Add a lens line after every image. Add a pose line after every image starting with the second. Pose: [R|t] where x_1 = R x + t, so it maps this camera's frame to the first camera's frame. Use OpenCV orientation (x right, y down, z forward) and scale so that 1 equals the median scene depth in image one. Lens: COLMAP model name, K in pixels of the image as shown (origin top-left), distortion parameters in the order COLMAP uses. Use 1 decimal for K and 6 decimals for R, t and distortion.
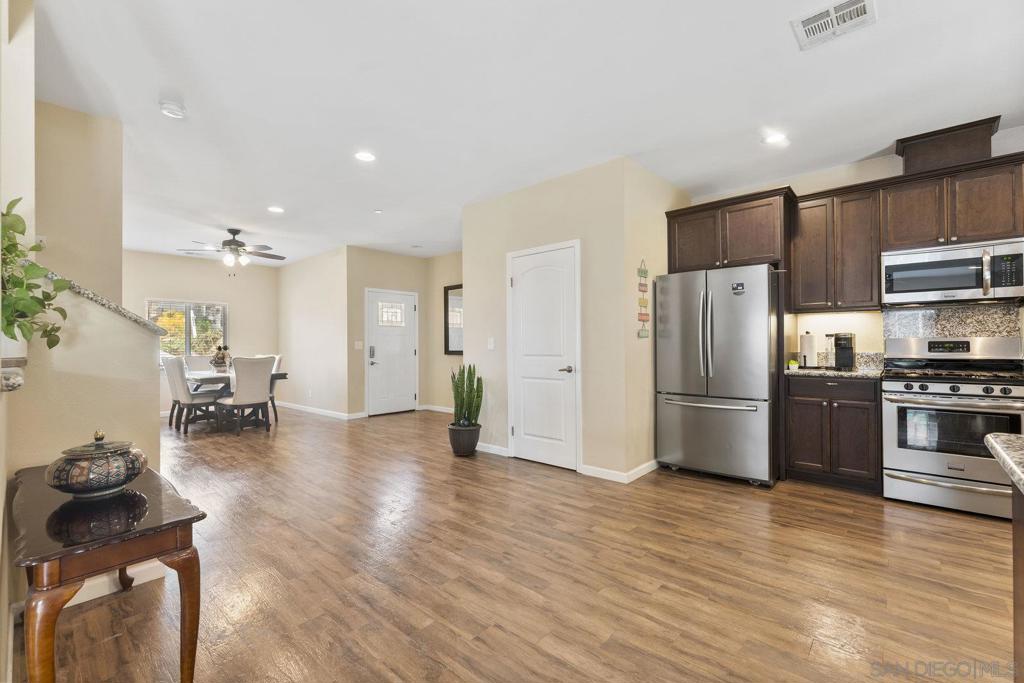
lens RADIAL K [[434.7, 0, 512.0], [0, 434.7, 341.5], [0, 0, 1]] dist [-0.002730, 0.000112]
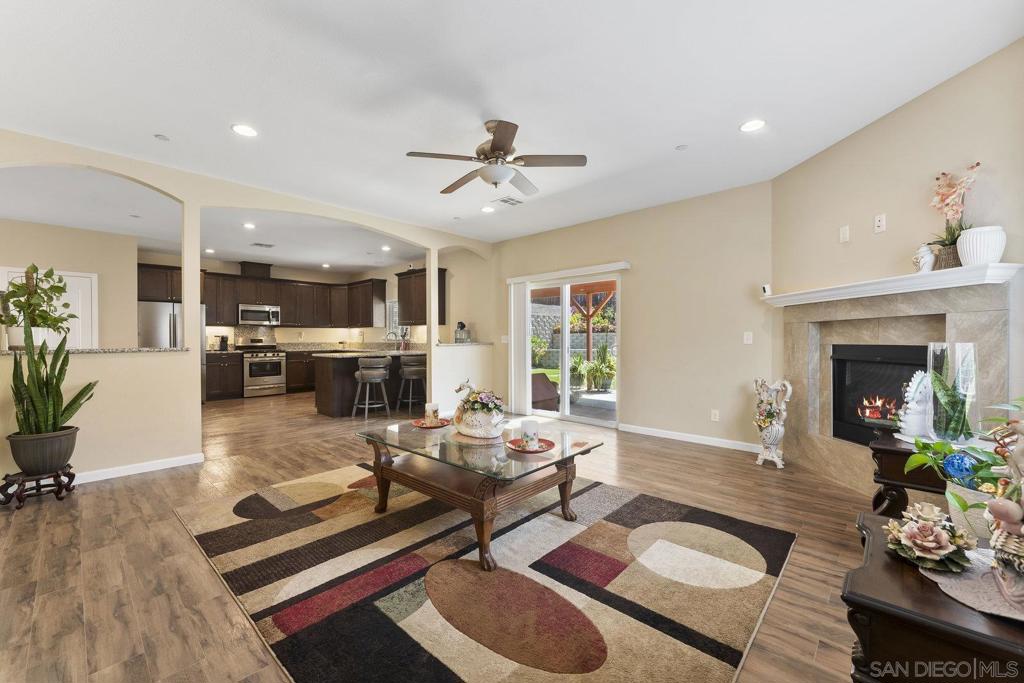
lens RADIAL K [[414.0, 0, 486.1], [0, 414.0, 340.3], [0, 0, 1]] dist [0.000853, -0.000055]
pose [[0.052405, 0.003693, 0.998619, -1.481504], [-0.002930, 0.999989, -0.003544, 0.011855], [-0.998622, -0.002740, 0.052415, -0.562765]]
